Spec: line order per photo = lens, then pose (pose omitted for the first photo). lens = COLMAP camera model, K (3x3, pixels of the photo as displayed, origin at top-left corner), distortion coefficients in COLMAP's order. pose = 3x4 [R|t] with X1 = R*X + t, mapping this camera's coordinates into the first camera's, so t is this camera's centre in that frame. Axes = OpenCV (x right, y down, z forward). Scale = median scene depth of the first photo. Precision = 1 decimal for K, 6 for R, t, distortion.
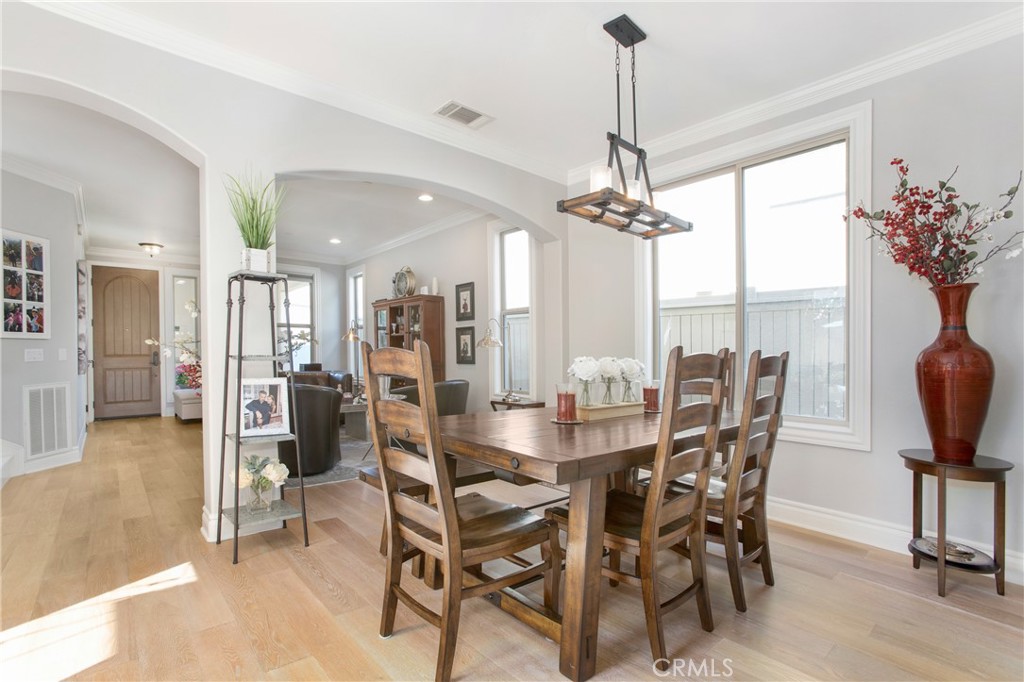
lens RADIAL K [[469.2, 0, 510.8], [0, 469.2, 346.7], [0, 0, 1]] dist [-0.004474, 0.002751]
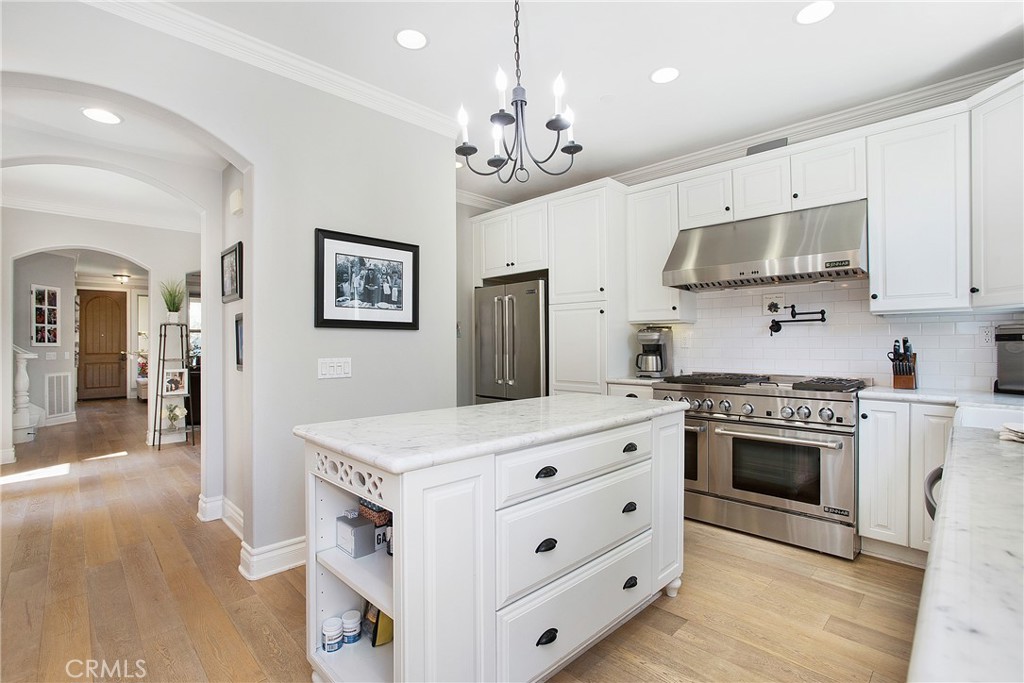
lens RADIAL K [[469.2, 0, 515.4], [0, 469.2, 338.4], [0, 0, 1]] dist [-0.004474, 0.002751]
pose [[0.998679, 0.010133, 0.050378, 0.598949], [-0.009632, 0.999902, -0.010195, -0.044723], [-0.050476, 0.009696, 0.998678, -0.805150]]
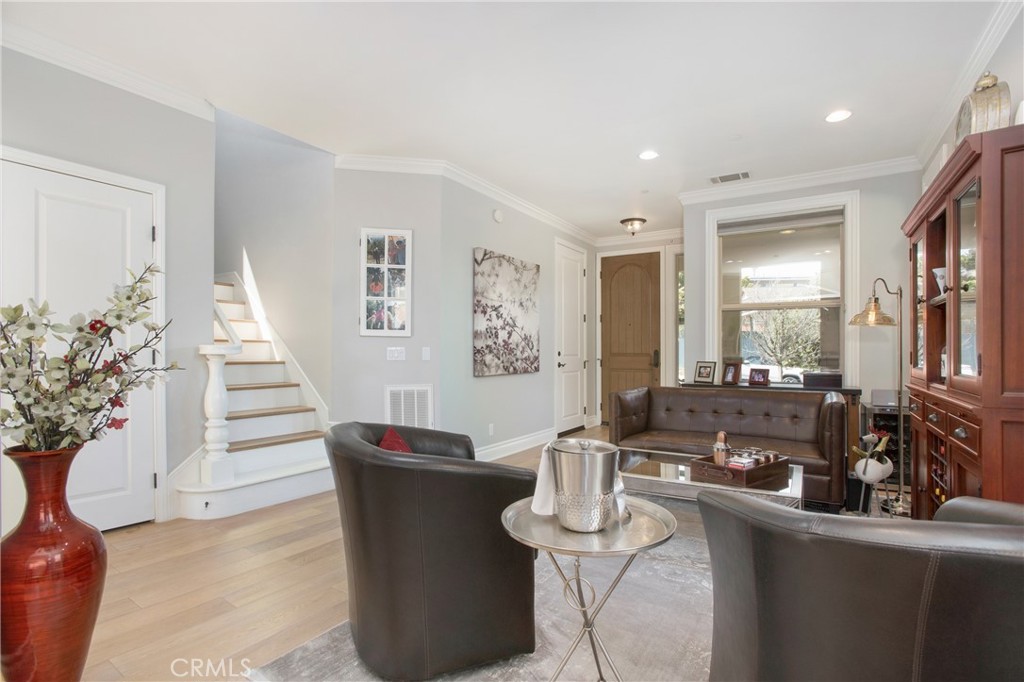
lens RADIAL K [[521.3, 0, 514.9], [0, 521.3, 345.0], [0, 0, 1]] dist [0.000518, 0.001078]
pose [[0.309922, -0.004468, -0.950752, 0.066072], [0.005682, 0.999980, -0.002848, 0.004745], [0.950745, -0.004519, 0.309941, 0.900580]]
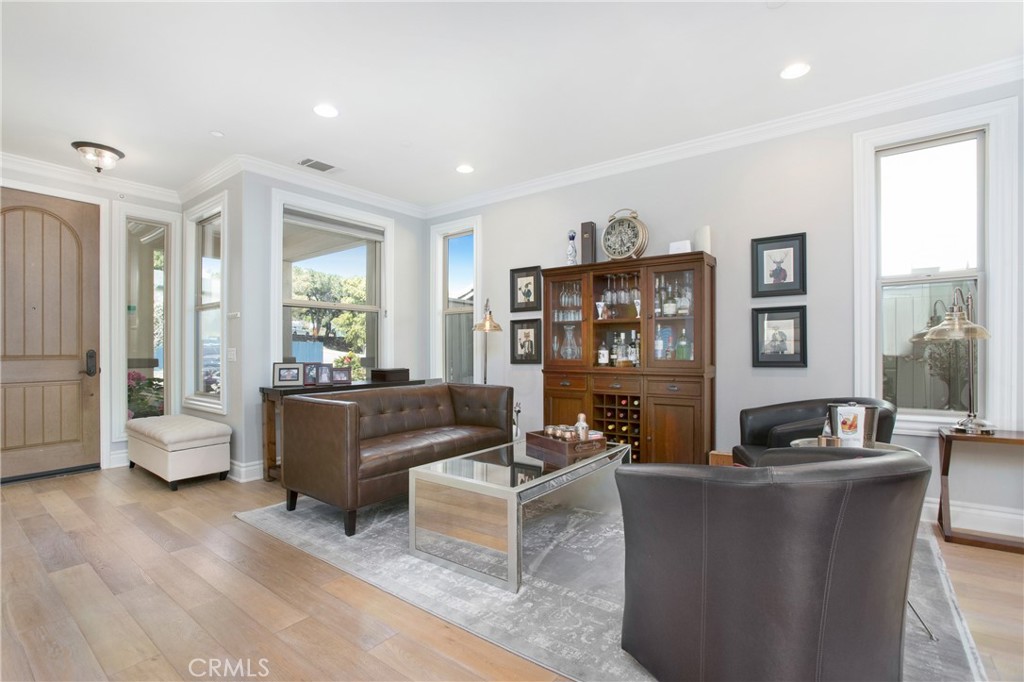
lens RADIAL K [[469.2, 0, 543.5], [0, 469.2, 334.7], [0, 0, 1]] dist [-0.004474, 0.002751]
pose [[0.975514, 0.007797, 0.219797, -0.677058], [-0.002810, 0.999732, -0.022995, 0.006600], [-0.219917, 0.021814, 0.975275, 0.650236]]
